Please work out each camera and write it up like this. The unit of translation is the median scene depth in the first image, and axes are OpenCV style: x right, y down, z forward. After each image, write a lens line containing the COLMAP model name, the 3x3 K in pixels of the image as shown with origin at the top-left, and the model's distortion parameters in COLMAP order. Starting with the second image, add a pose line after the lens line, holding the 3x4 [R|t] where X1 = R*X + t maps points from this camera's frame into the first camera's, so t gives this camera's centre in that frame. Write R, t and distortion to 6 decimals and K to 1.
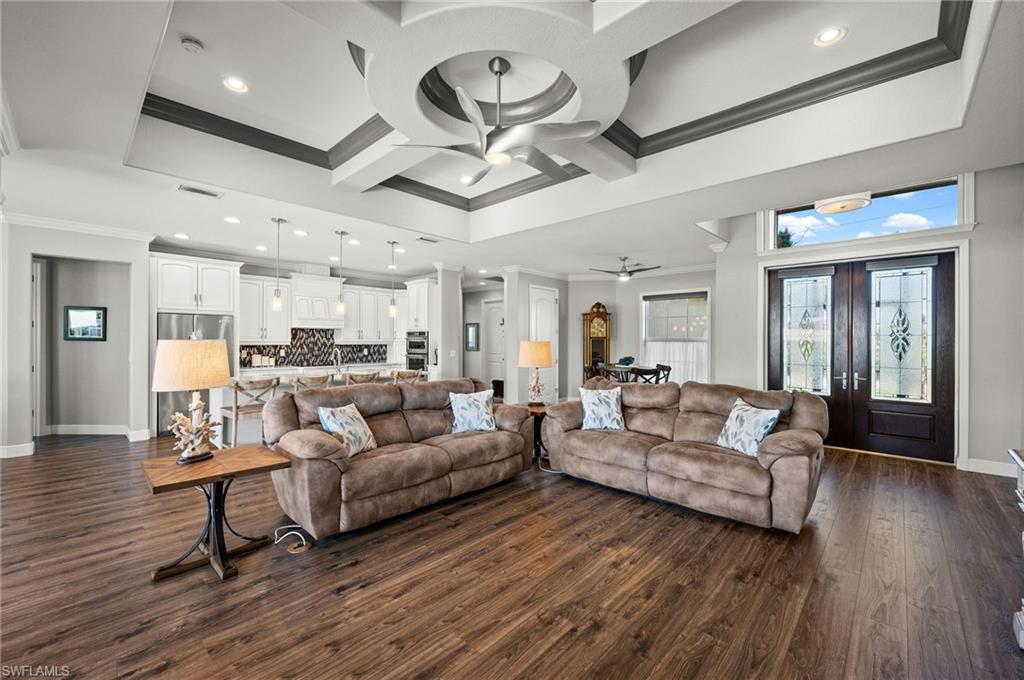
lens RADIAL K [[414.5, 0, 525.2], [0, 414.5, 340.5], [0, 0, 1]] dist [0.000367, -0.000118]
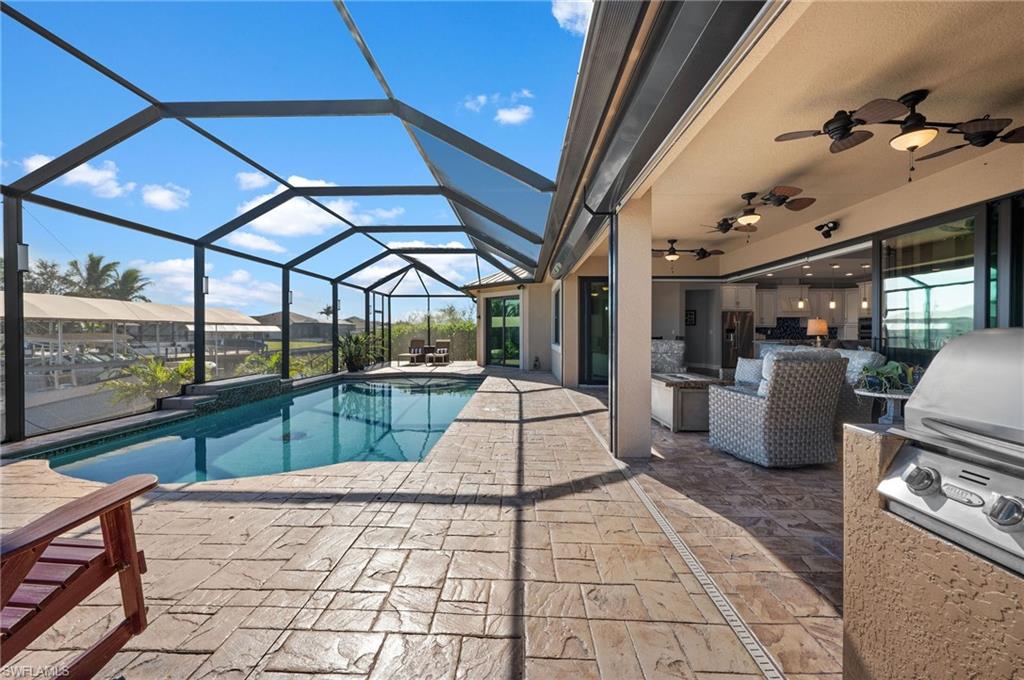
lens RADIAL K [[410.8, 0, 515.2], [0, 410.8, 337.2], [0, 0, 1]] dist [0.001215, -0.000077]
pose [[0.654389, 0.006807, -0.756127, 0.011165], [-0.000023, 0.999960, 0.008983, 0.034843], [0.756158, -0.005861, 0.654363, -0.885600]]
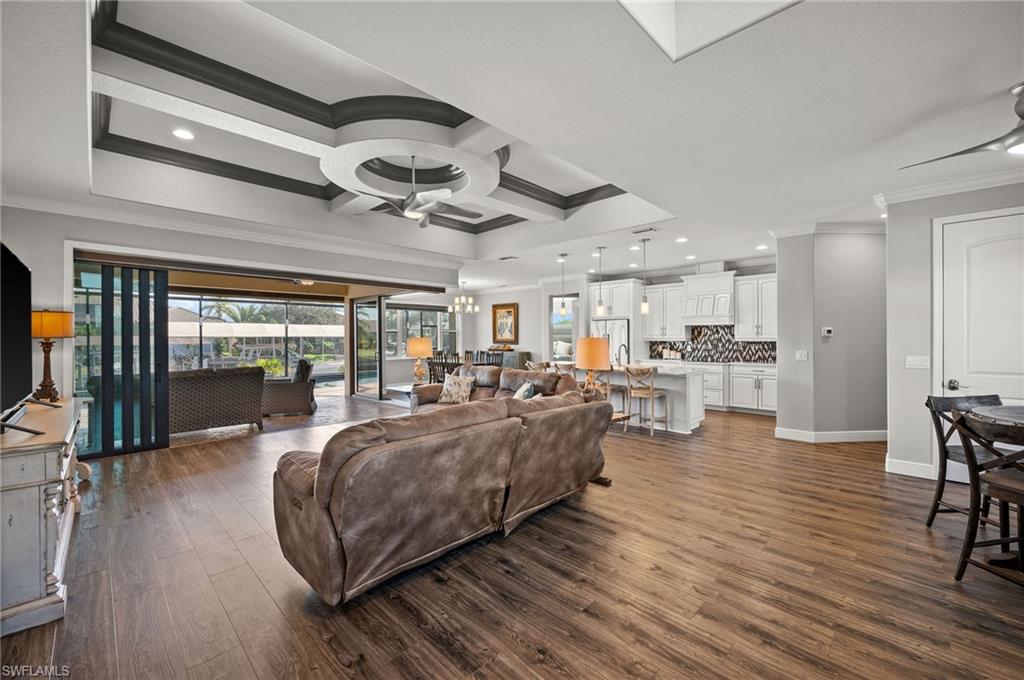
lens RADIAL K [[409.1, 0, 514.4], [0, 409.1, 339.7], [0, 0, 1]] dist [0.000248, -0.000161]
pose [[-0.036057, 0.003207, -0.999345, 0.525777], [0.001416, 0.999994, 0.003158, 0.002764], [0.999349, -0.001301, -0.036062, 0.553217]]
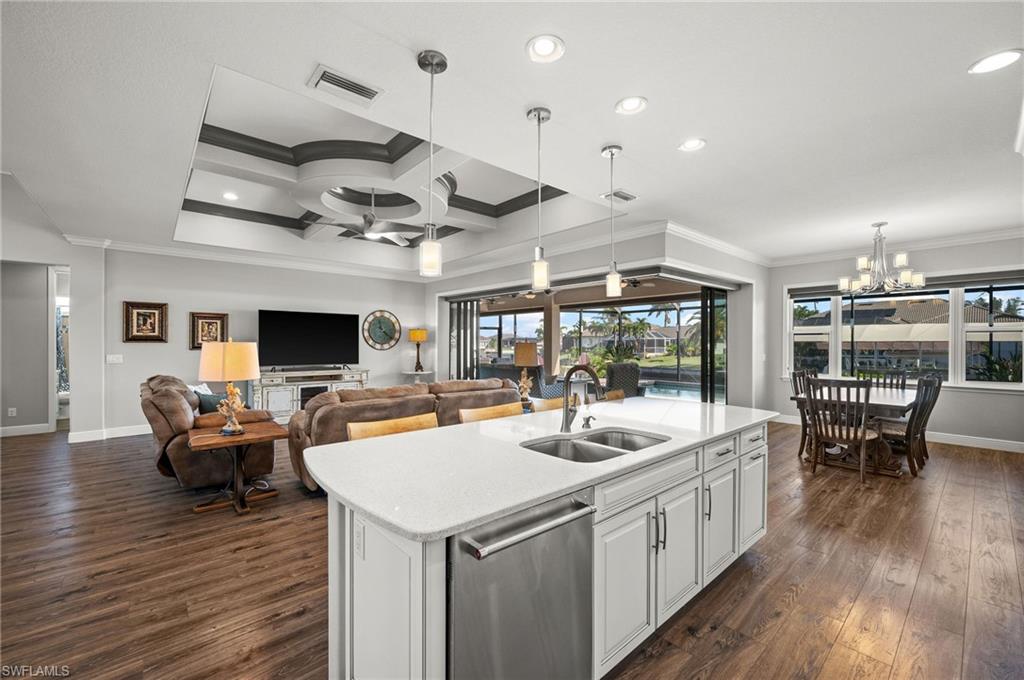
lens RADIAL K [[414.0, 0, 511.8], [0, 414.0, 344.7], [0, 0, 1]] dist [-0.000230, -0.000060]
pose [[-0.993651, -0.005812, 0.112357, -0.325718], [-0.004965, 0.999957, 0.007816, -0.000613], [-0.112398, 0.007209, -0.993637, 1.027116]]
